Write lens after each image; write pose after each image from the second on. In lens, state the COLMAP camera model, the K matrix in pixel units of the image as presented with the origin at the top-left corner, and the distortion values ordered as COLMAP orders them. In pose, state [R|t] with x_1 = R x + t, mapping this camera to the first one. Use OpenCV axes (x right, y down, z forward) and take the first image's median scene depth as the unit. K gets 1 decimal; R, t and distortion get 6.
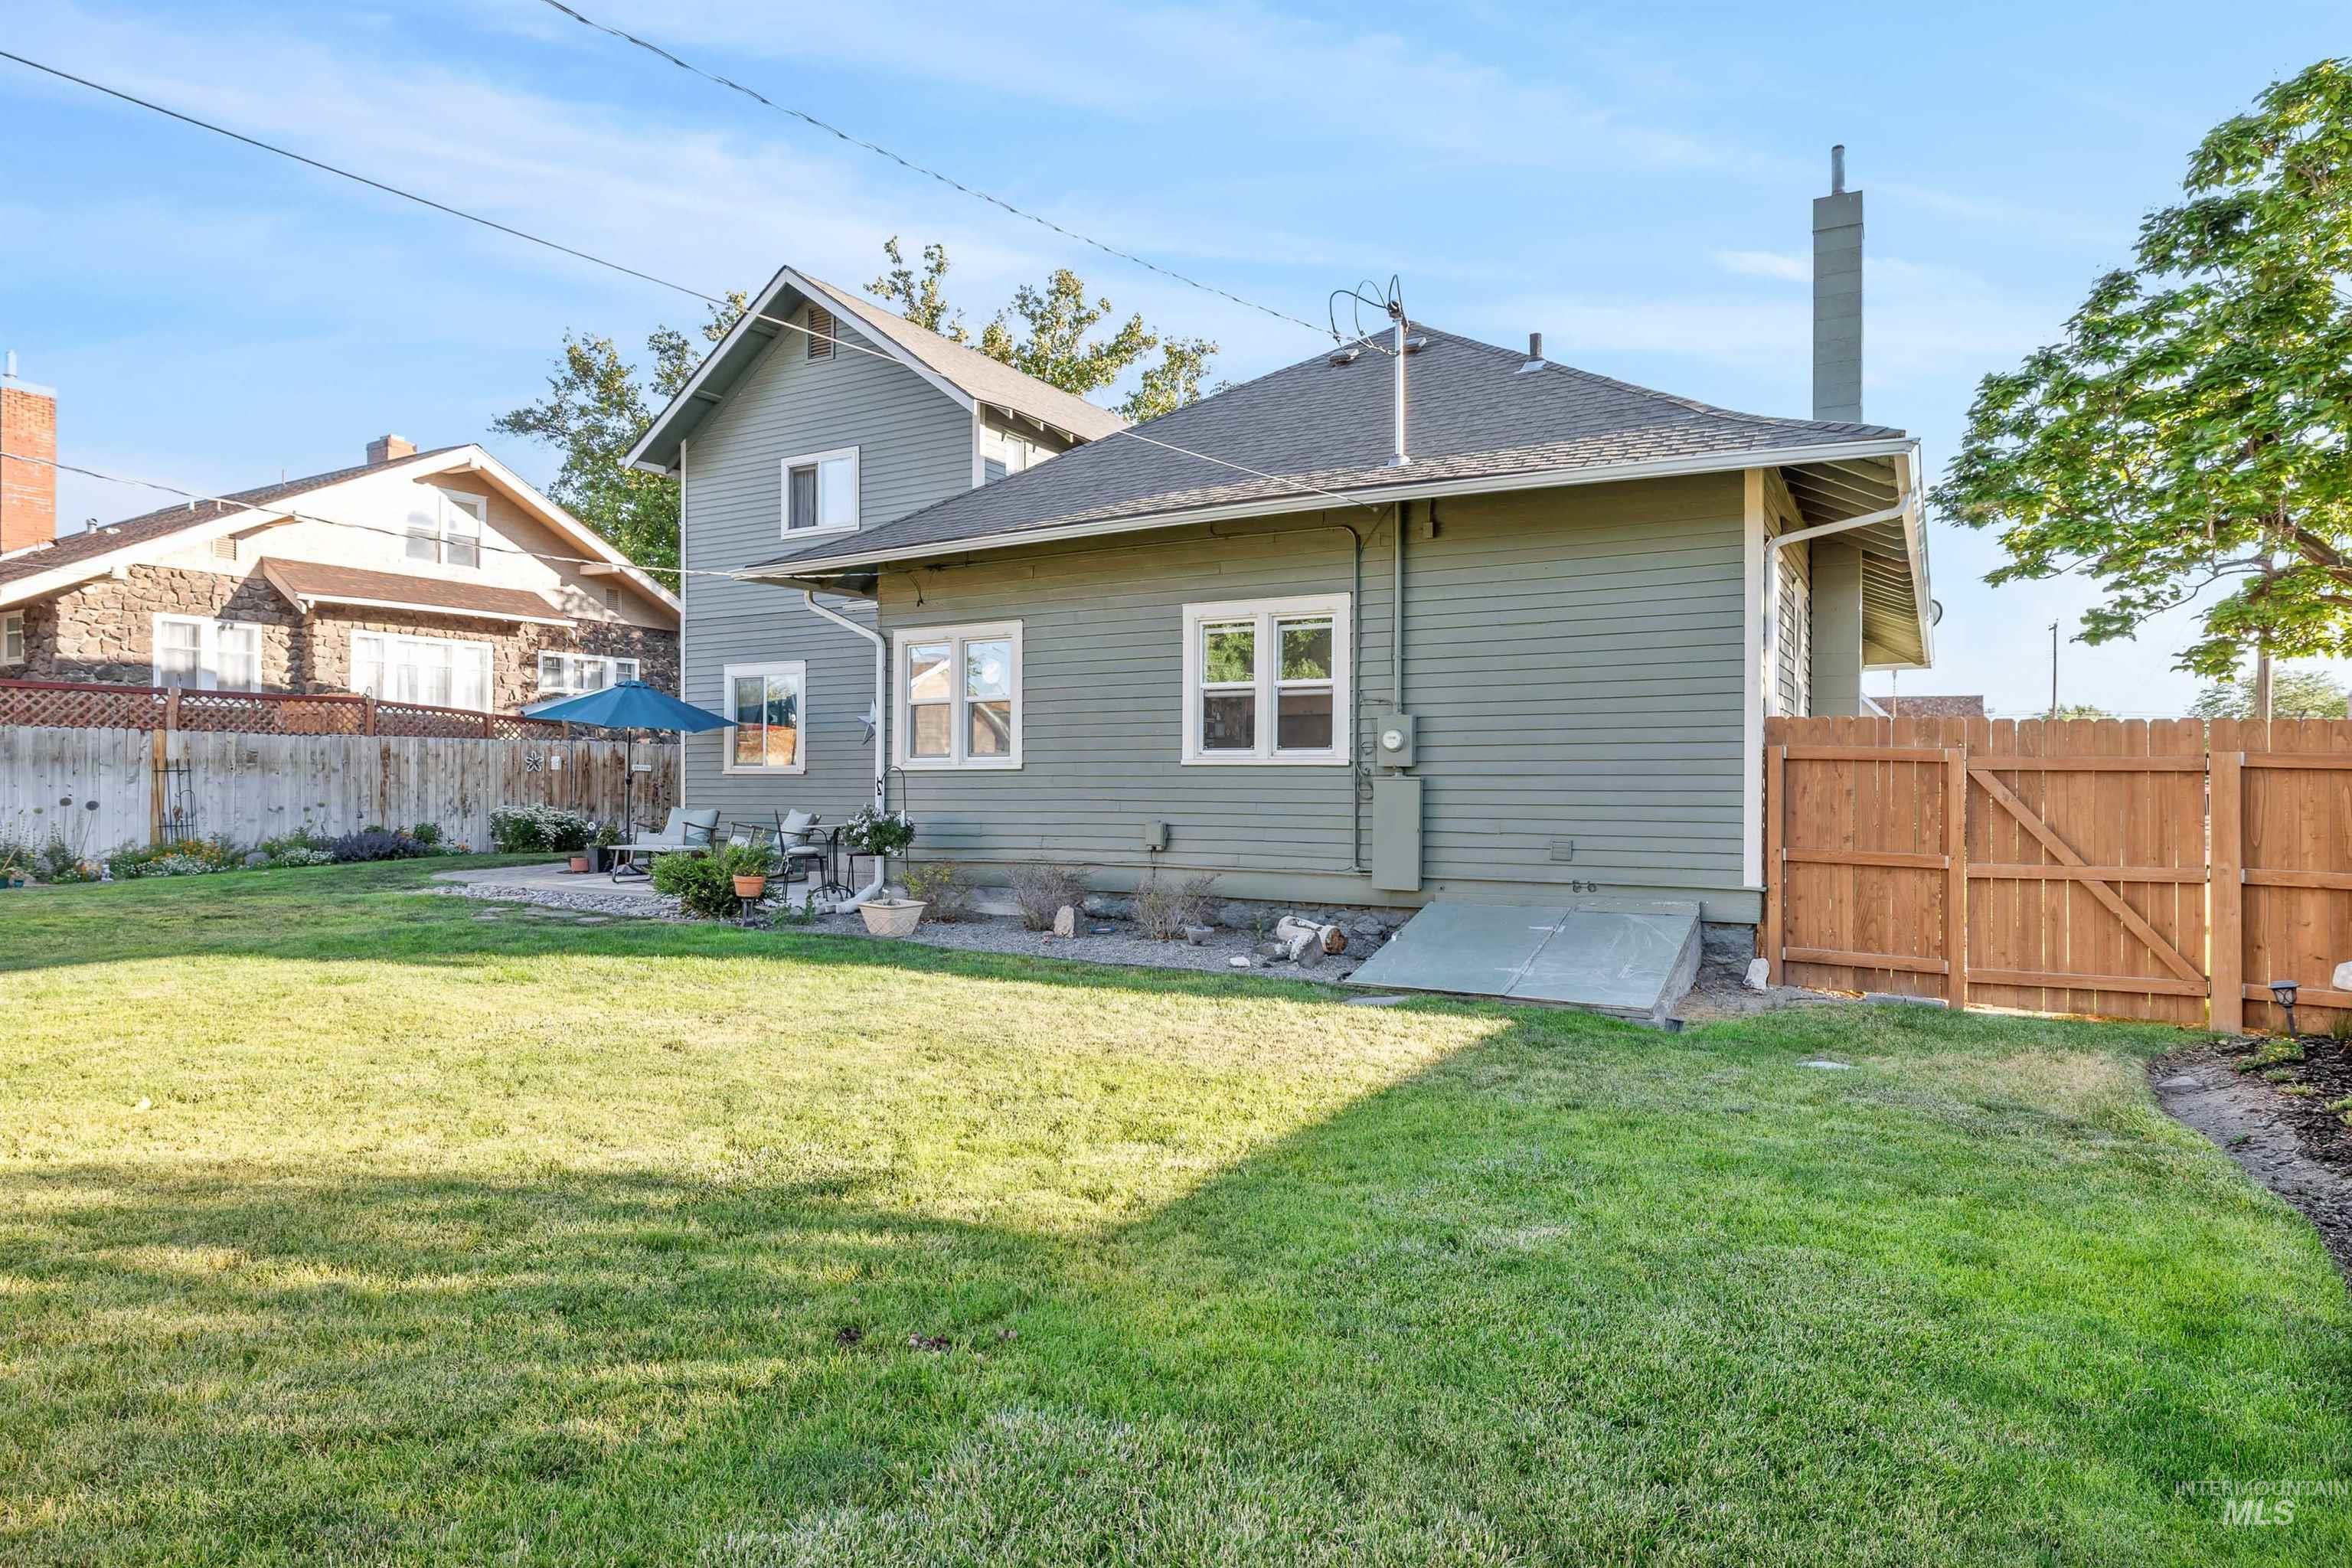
lens RADIAL K [[1321.1, 0, 1172.3], [0, 1321.1, 778.4], [0, 0, 1]] dist [0.003954, 0.000282]
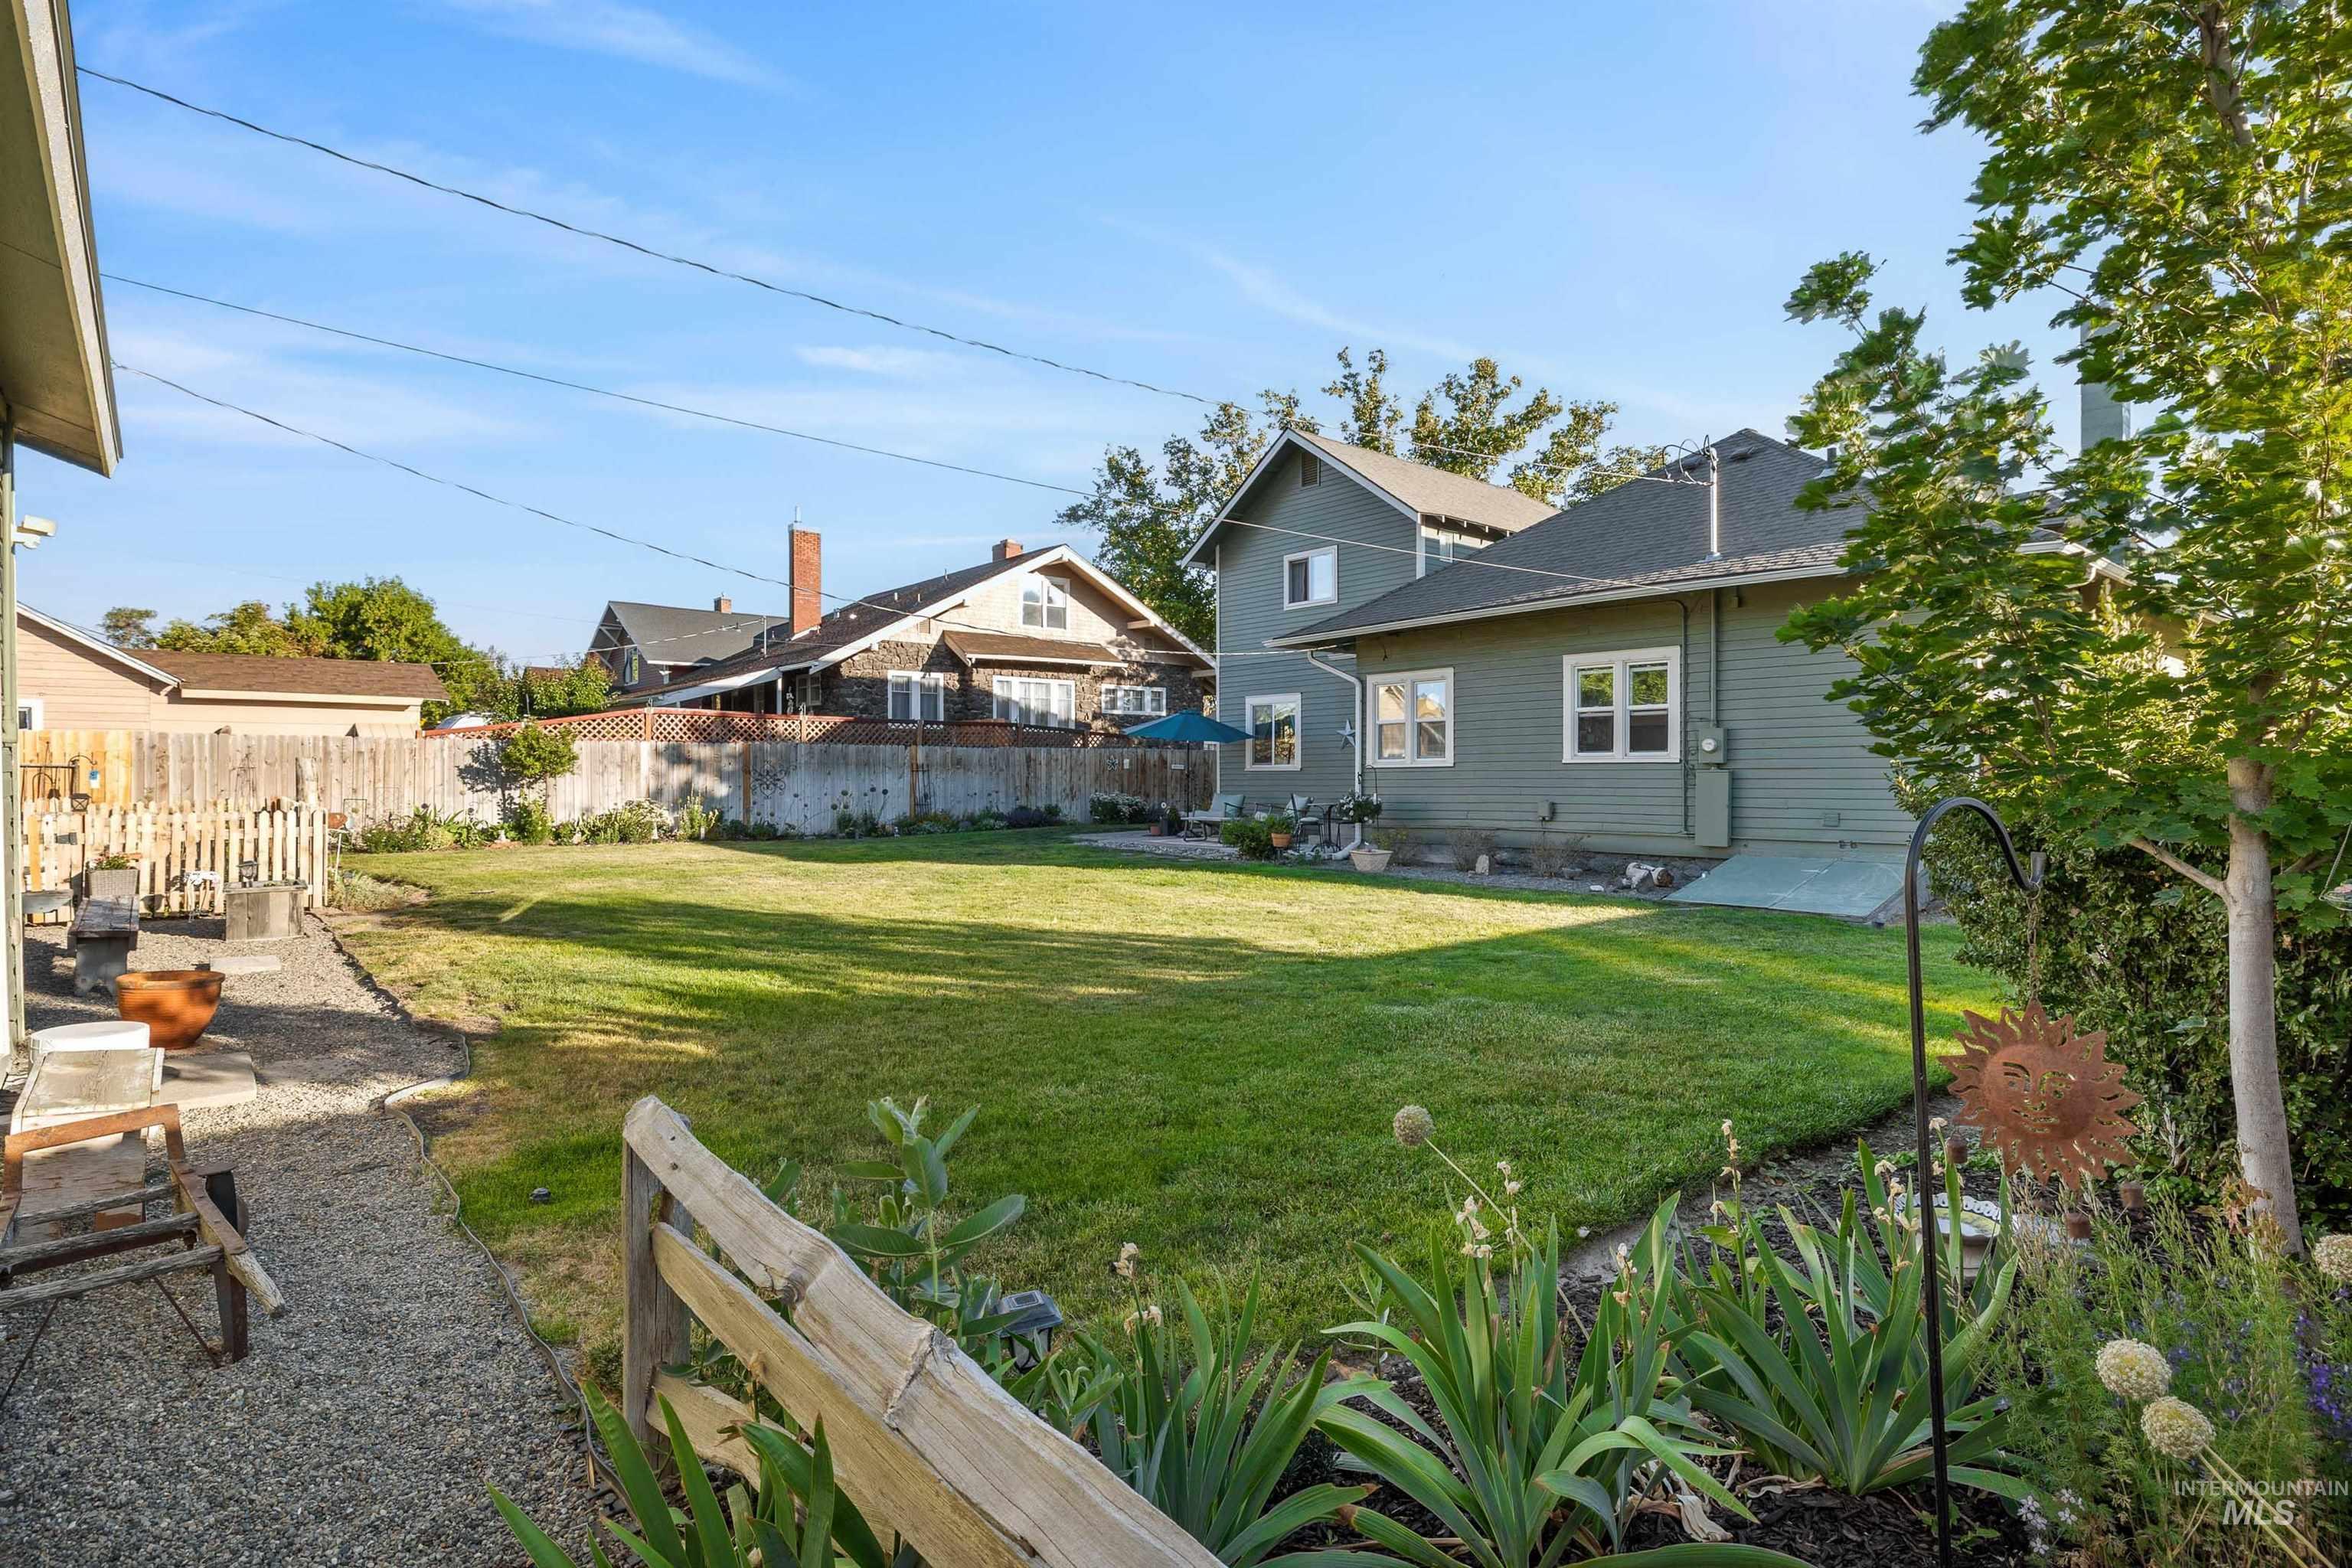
lens RADIAL K [[1214.3, 0, 1169.1], [0, 1214.3, 776.0], [0, 0, 1]] dist [0.003170, -0.000081]
pose [[0.943673, -0.004187, -0.330852, 0.029448], [0.004962, 0.999987, 0.001496, 0.000166], [0.330842, -0.003054, 0.943681, -0.316630]]
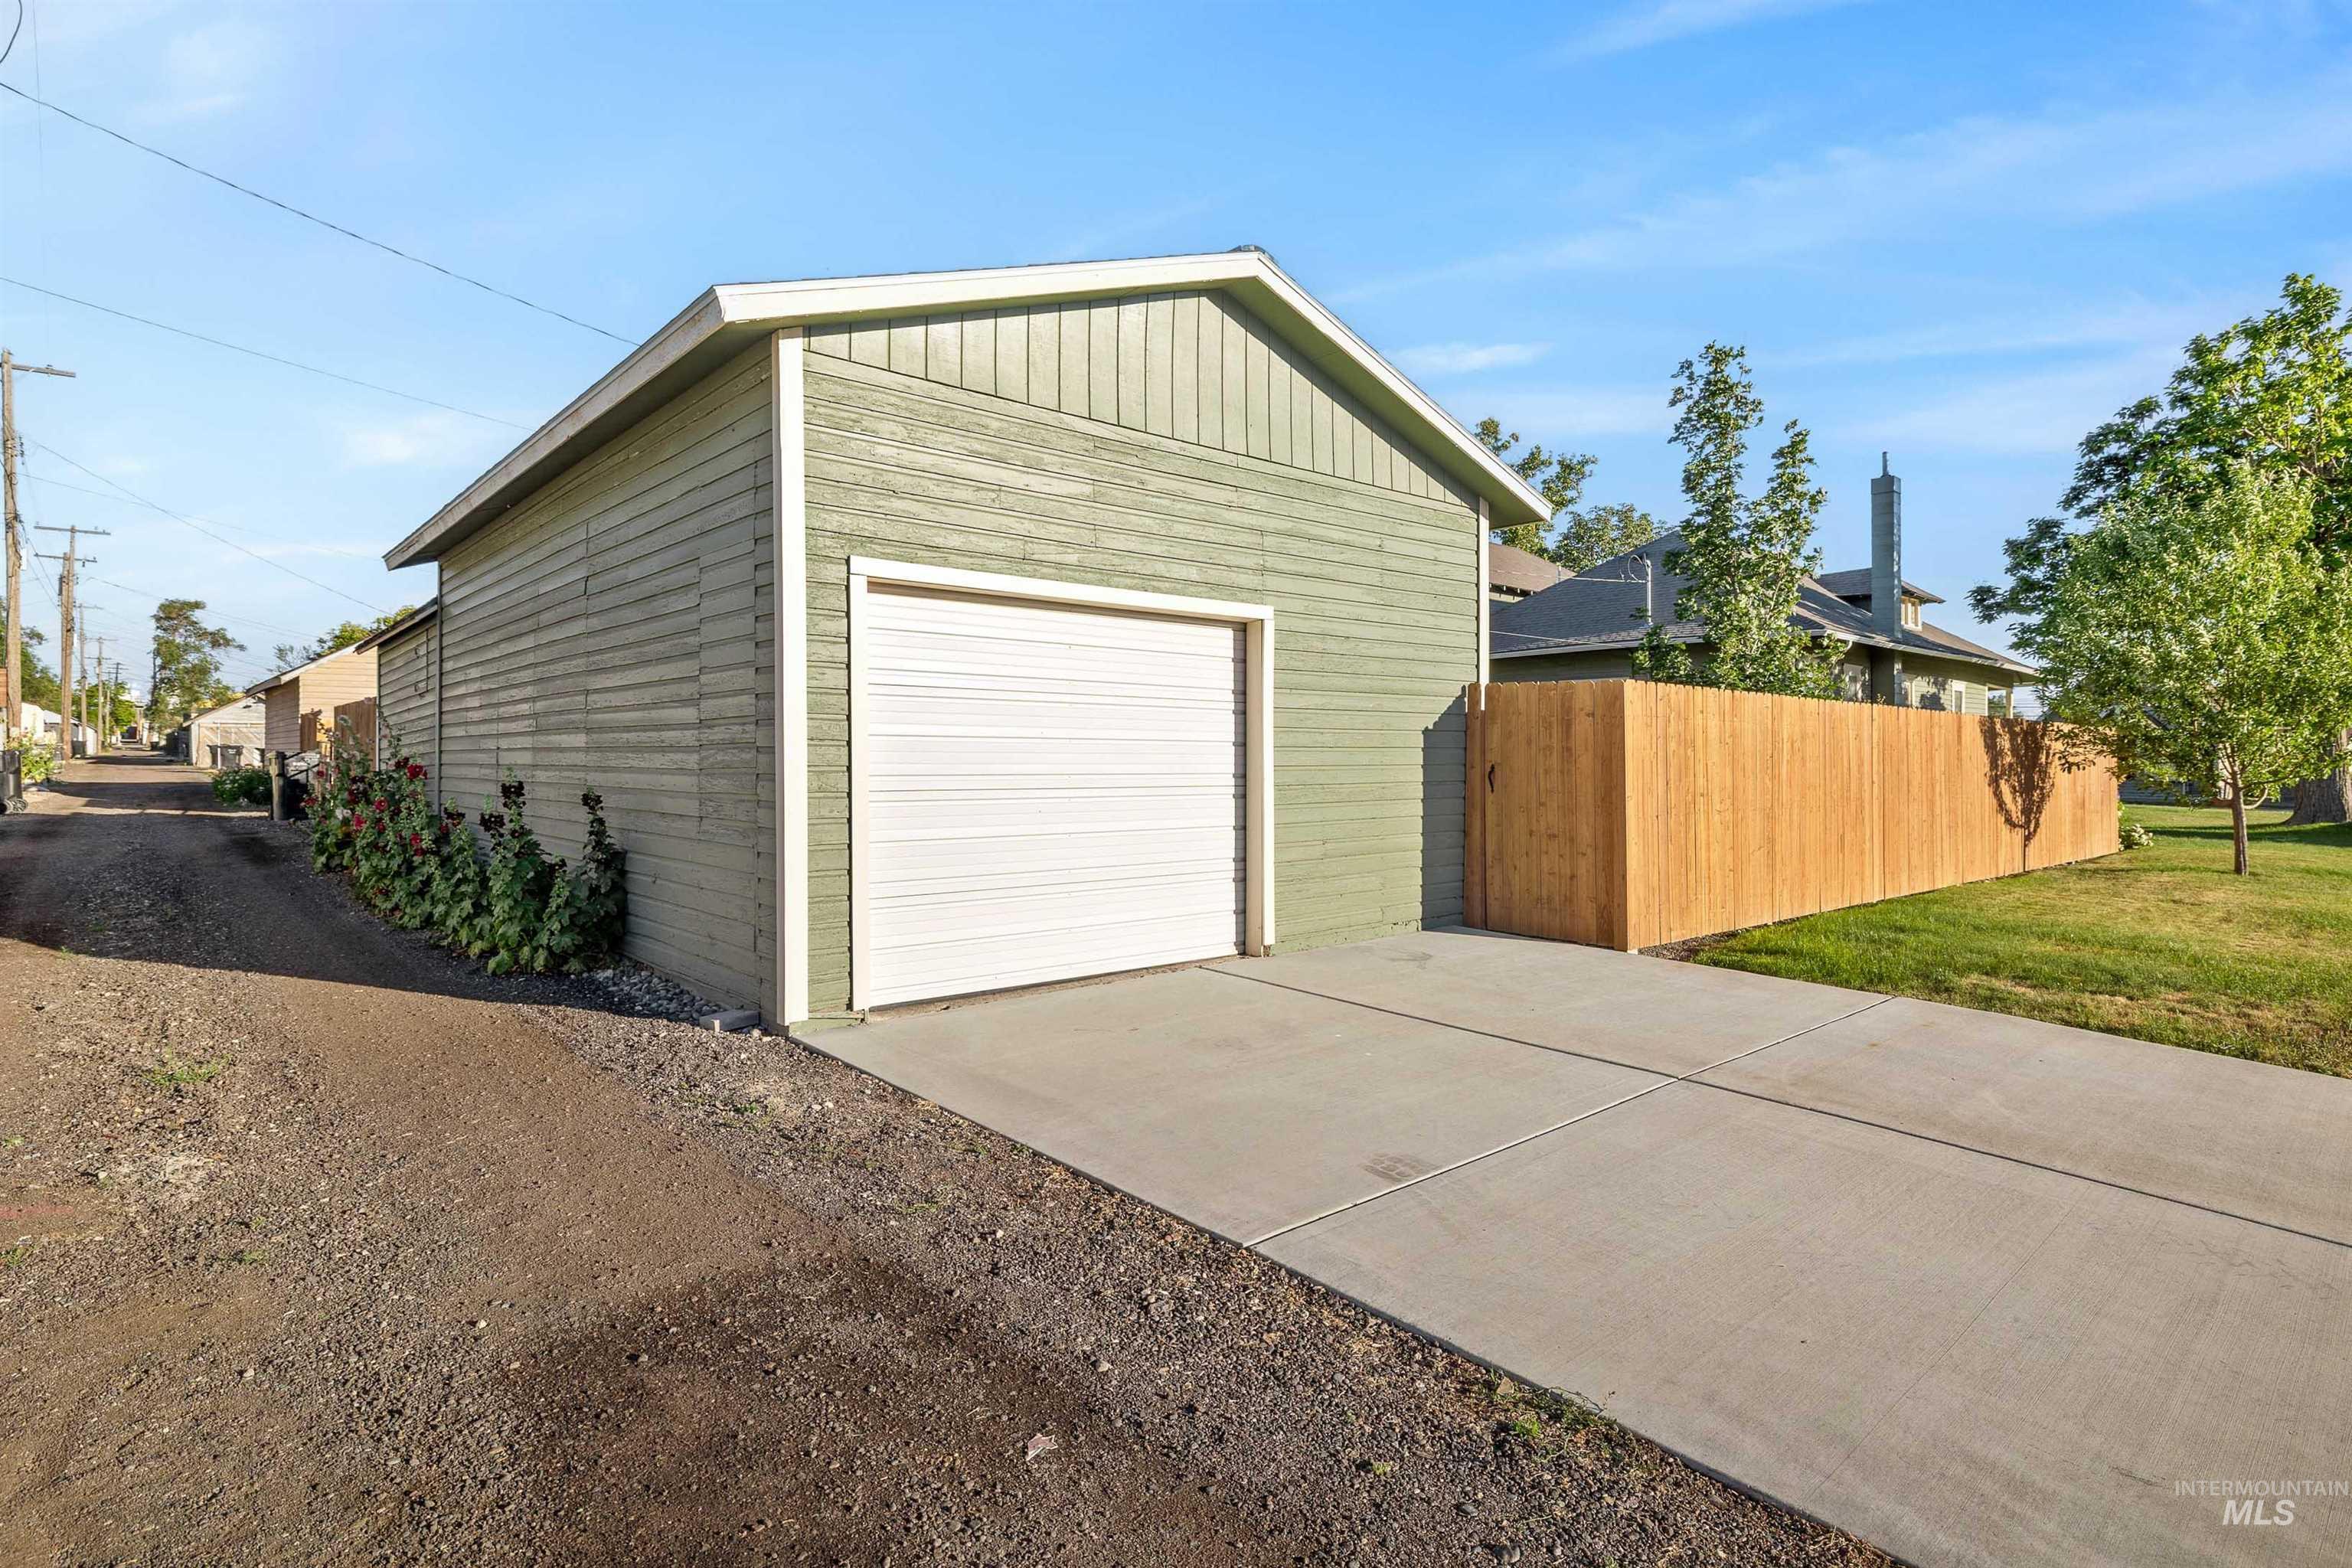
lens RADIAL K [[1214.3, 0, 1172.9], [0, 1214.3, 769.9], [0, 0, 1]] dist [0.003170, -0.000081]
pose [[0.951148, 0.001967, -0.308728, 0.008992], [-0.001980, 0.999998, 0.000270, 0.024669], [0.308728, 0.000355, 0.951150, -0.811379]]
